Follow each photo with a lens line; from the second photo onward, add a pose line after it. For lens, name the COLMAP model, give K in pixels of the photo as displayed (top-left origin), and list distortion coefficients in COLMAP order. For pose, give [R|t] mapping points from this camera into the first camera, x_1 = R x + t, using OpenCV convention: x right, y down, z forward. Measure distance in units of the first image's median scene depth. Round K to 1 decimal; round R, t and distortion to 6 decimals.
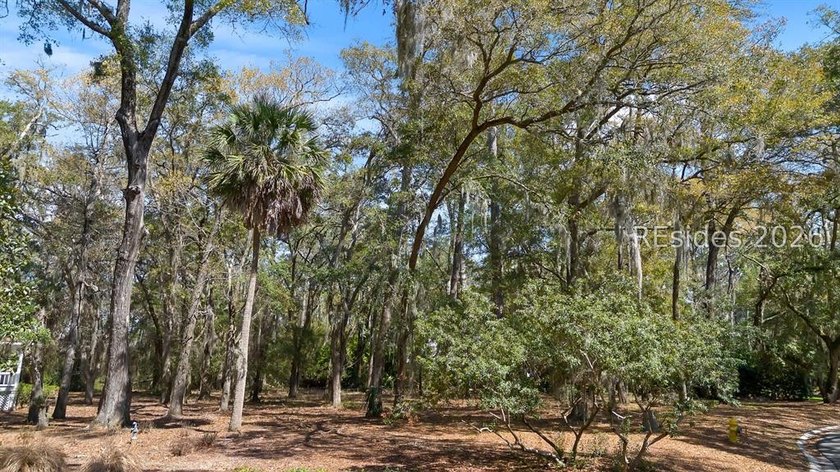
lens RADIAL K [[642.0, 0, 422.6], [0, 642.0, 235.4], [0, 0, 1]] dist [0.046735, -0.023990]
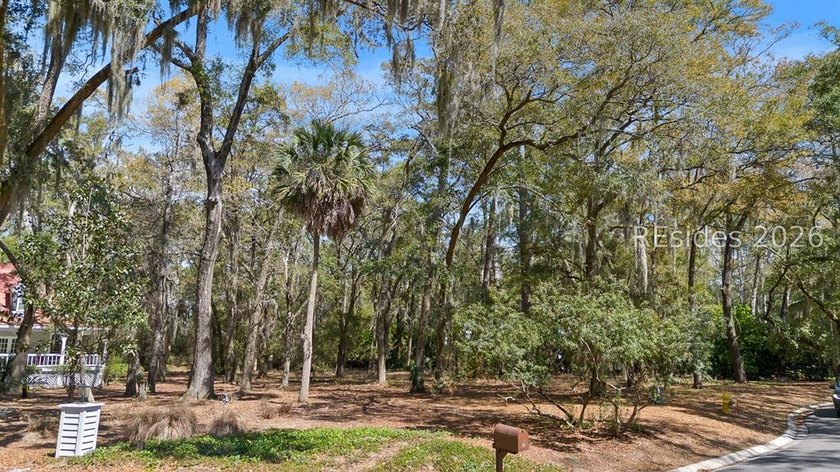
lens RADIAL K [[642.0, 0, 416.4], [0, 642.0, 237.8], [0, 0, 1]] dist [0.046735, -0.023990]
pose [[0.997941, -0.011936, -0.063023, -0.001485], [0.013846, 0.999455, 0.029967, -0.033012], [0.062631, -0.030778, 0.997562, -0.157350]]
